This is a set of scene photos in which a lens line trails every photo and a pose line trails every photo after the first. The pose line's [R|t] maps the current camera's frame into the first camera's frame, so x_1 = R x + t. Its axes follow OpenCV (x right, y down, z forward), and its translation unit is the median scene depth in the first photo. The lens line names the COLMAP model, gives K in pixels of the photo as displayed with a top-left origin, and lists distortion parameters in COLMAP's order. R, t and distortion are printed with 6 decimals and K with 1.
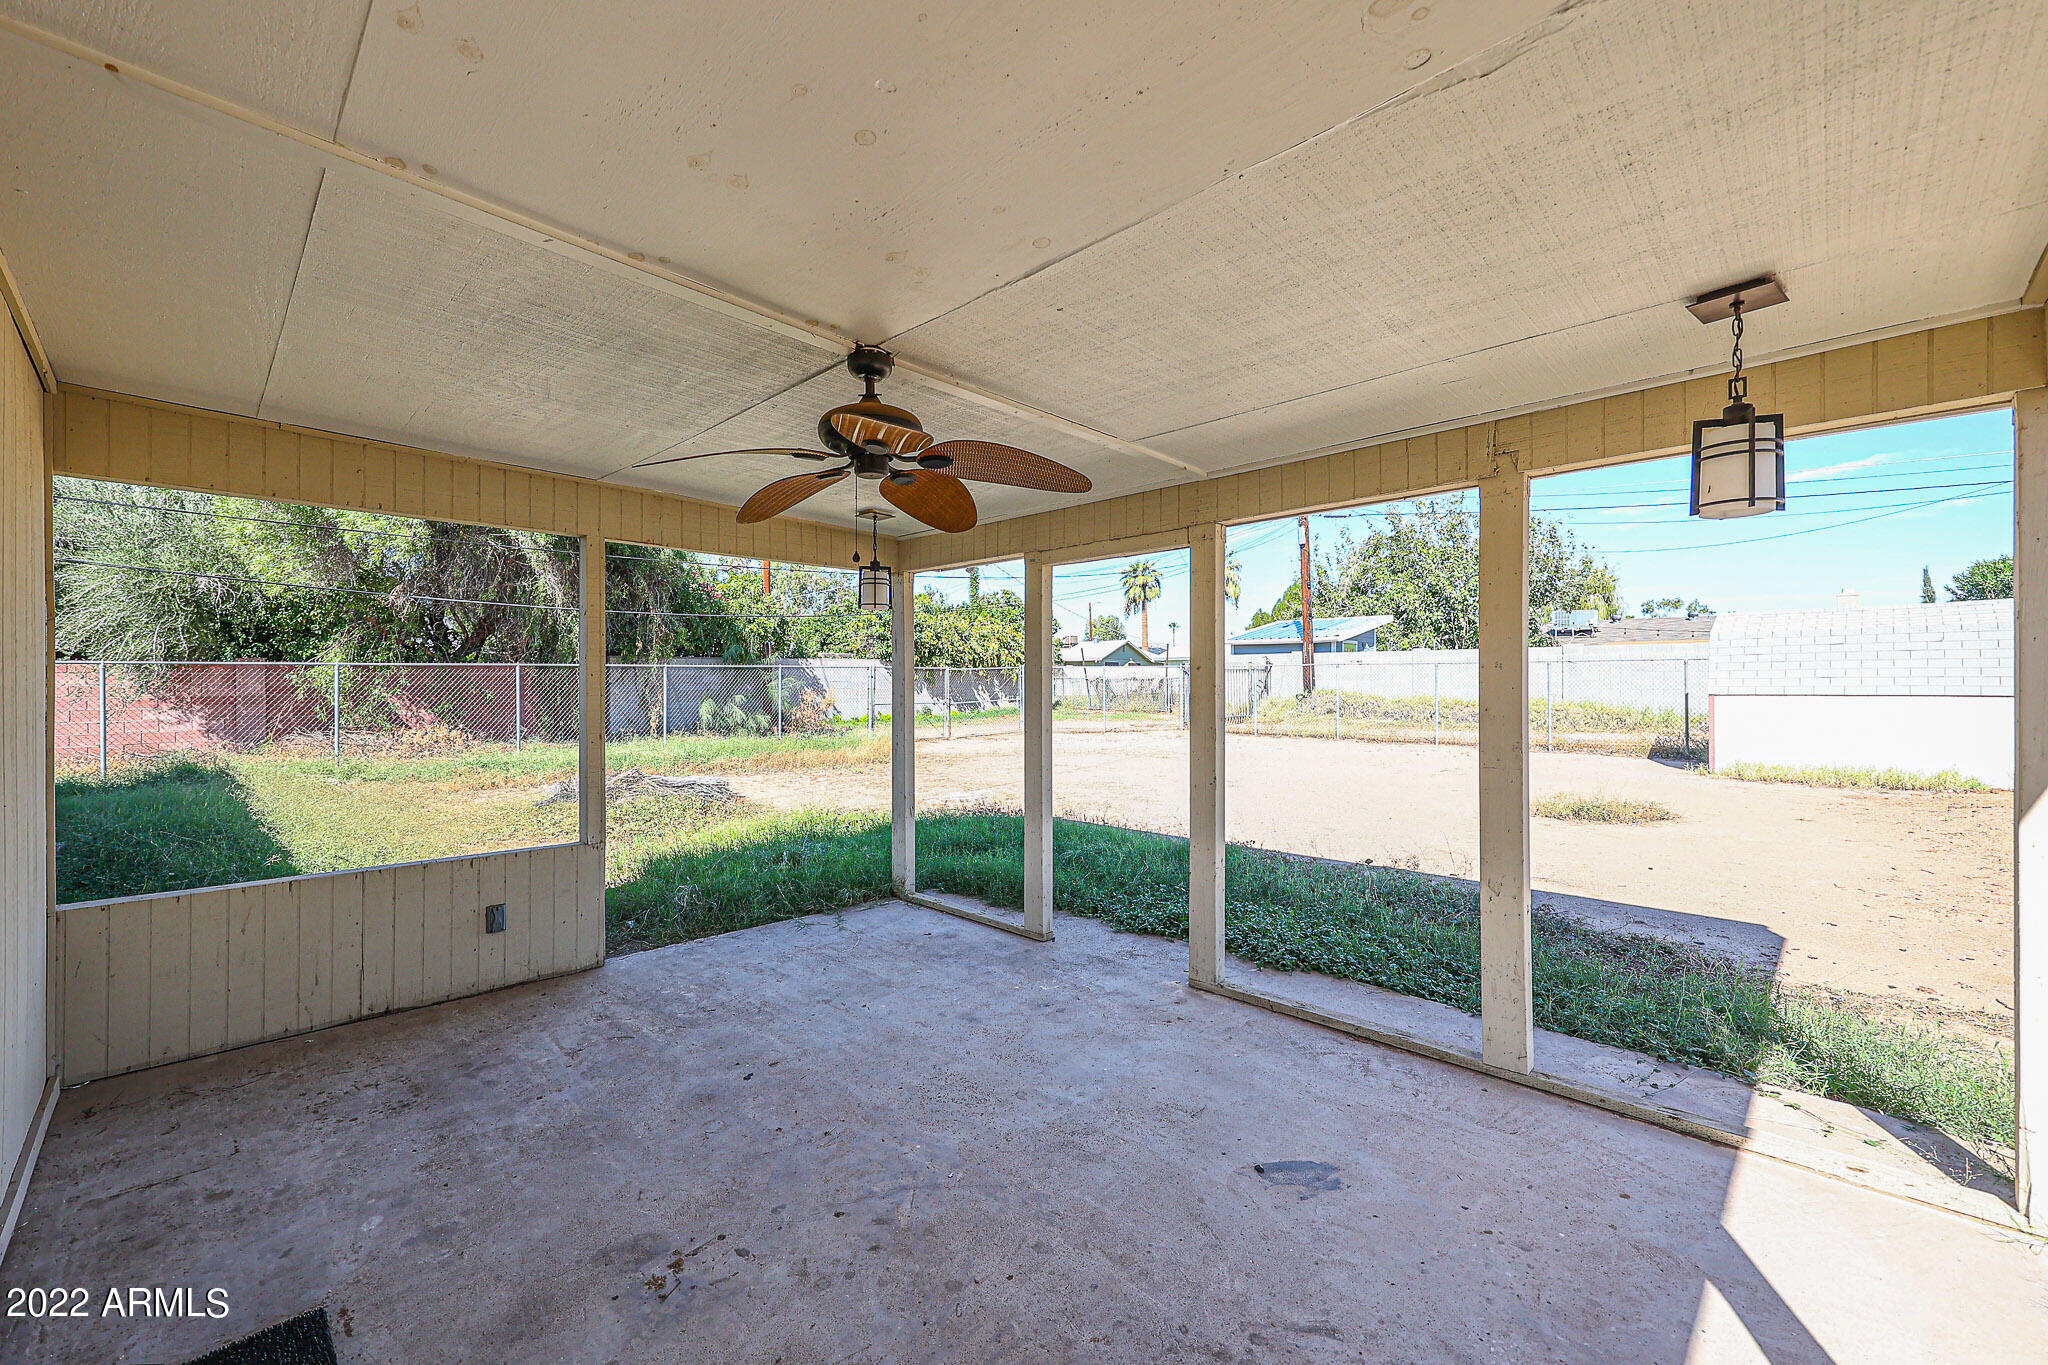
lens RADIAL K [[825.7, 0, 1021.0], [0, 825.7, 676.6], [0, 0, 1]] dist [-0.002148, -0.000051]
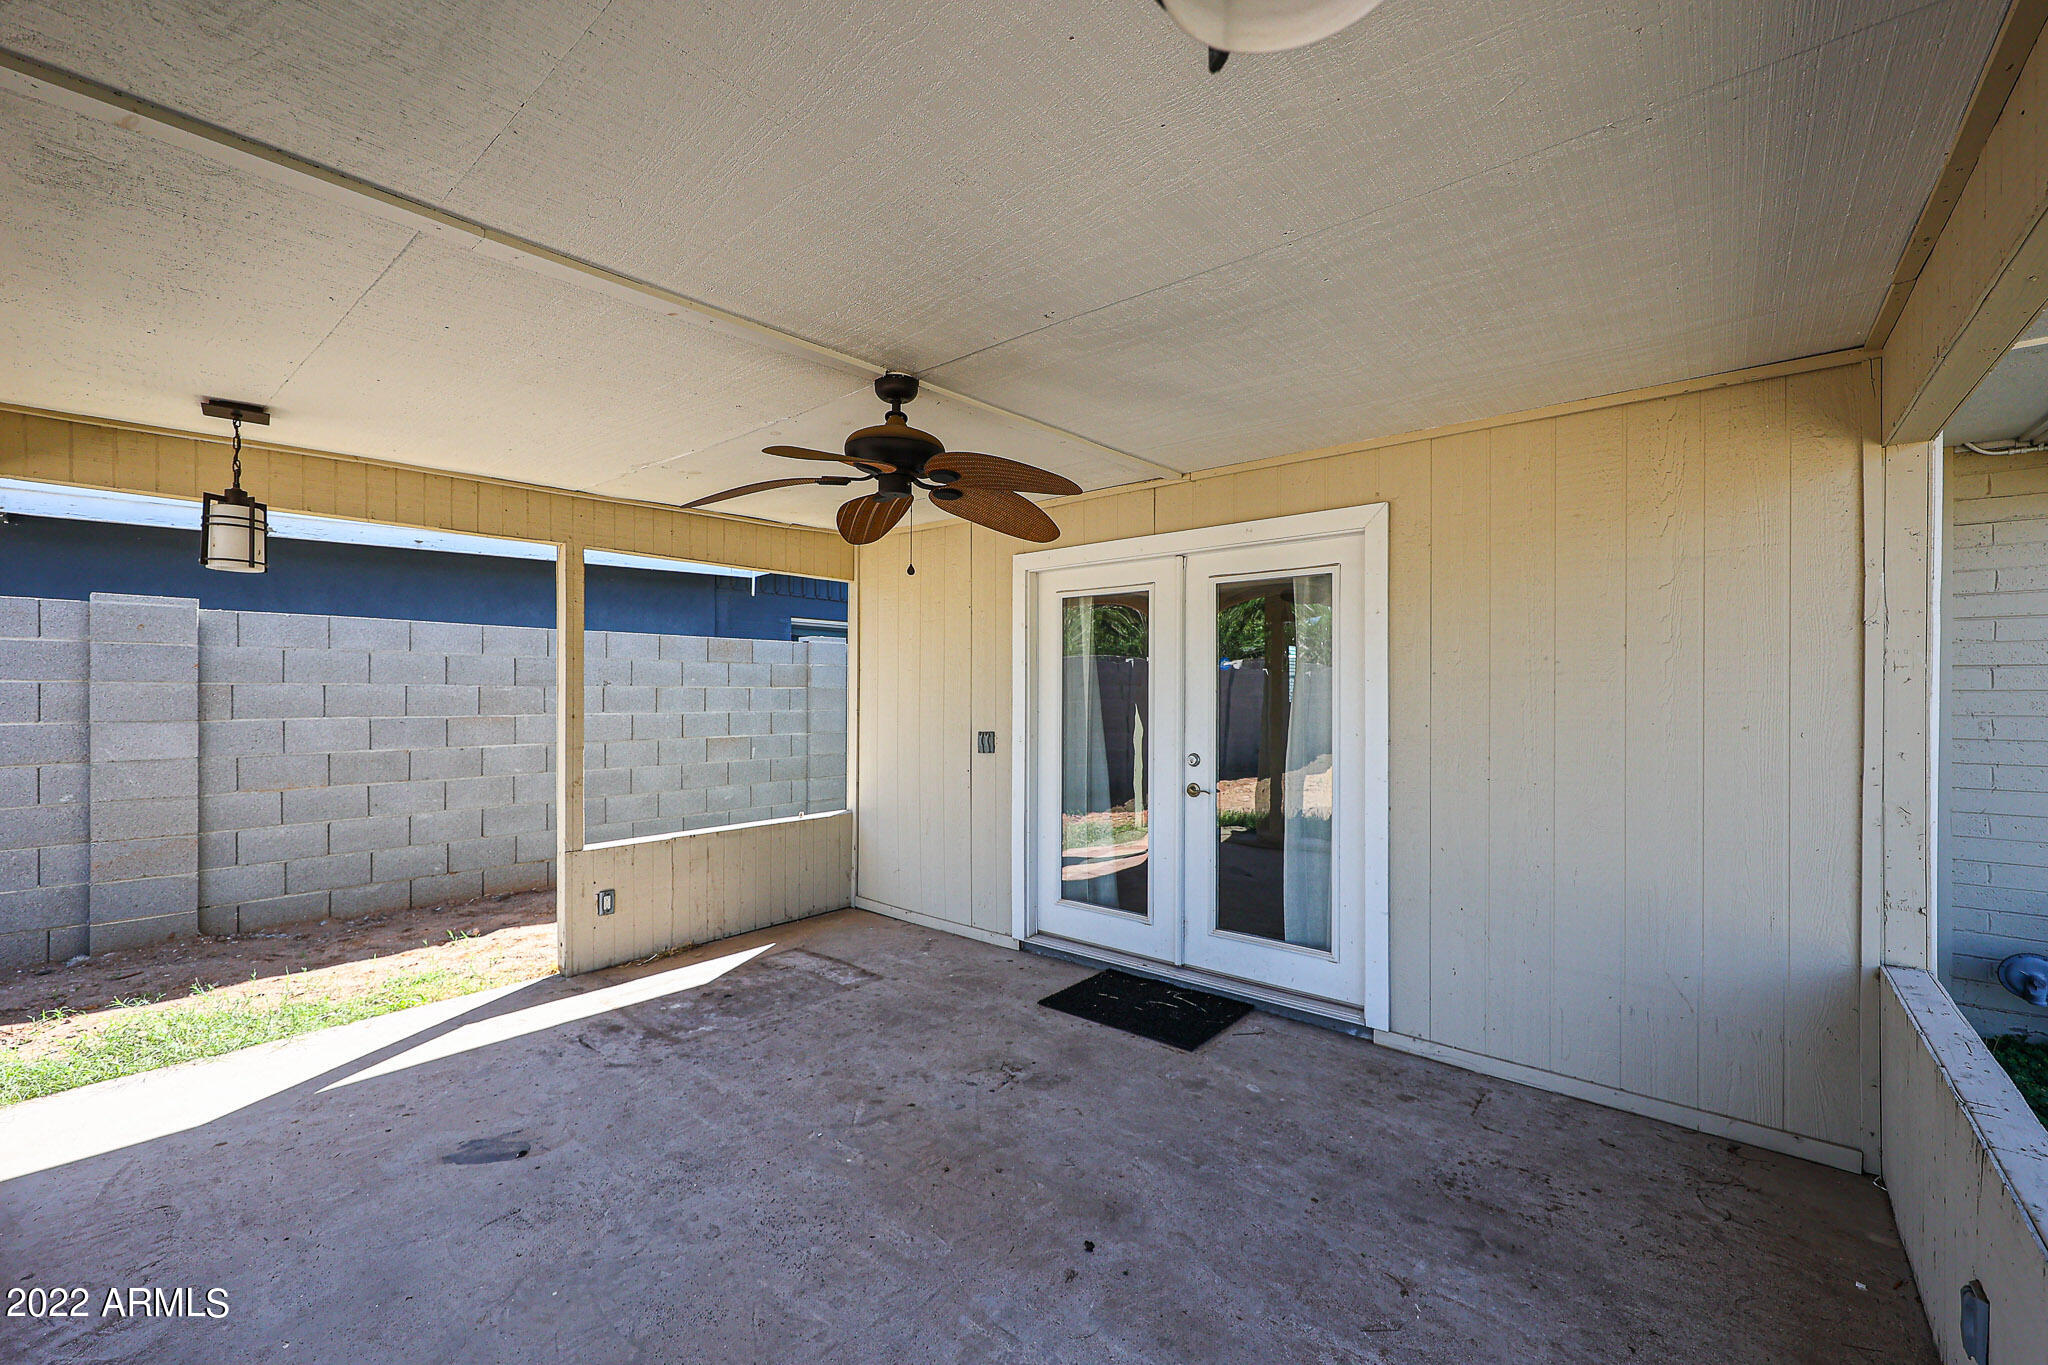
lens RADIAL K [[825.7, 0, 1026.0], [0, 825.7, 692.8], [0, 0, 1]] dist [-0.002148, -0.000051]
pose [[-0.996498, -0.001836, -0.083595, -0.233690], [-0.001541, 0.999992, -0.003596, 0.007727], [0.083601, -0.003455, -0.996493, 1.856774]]
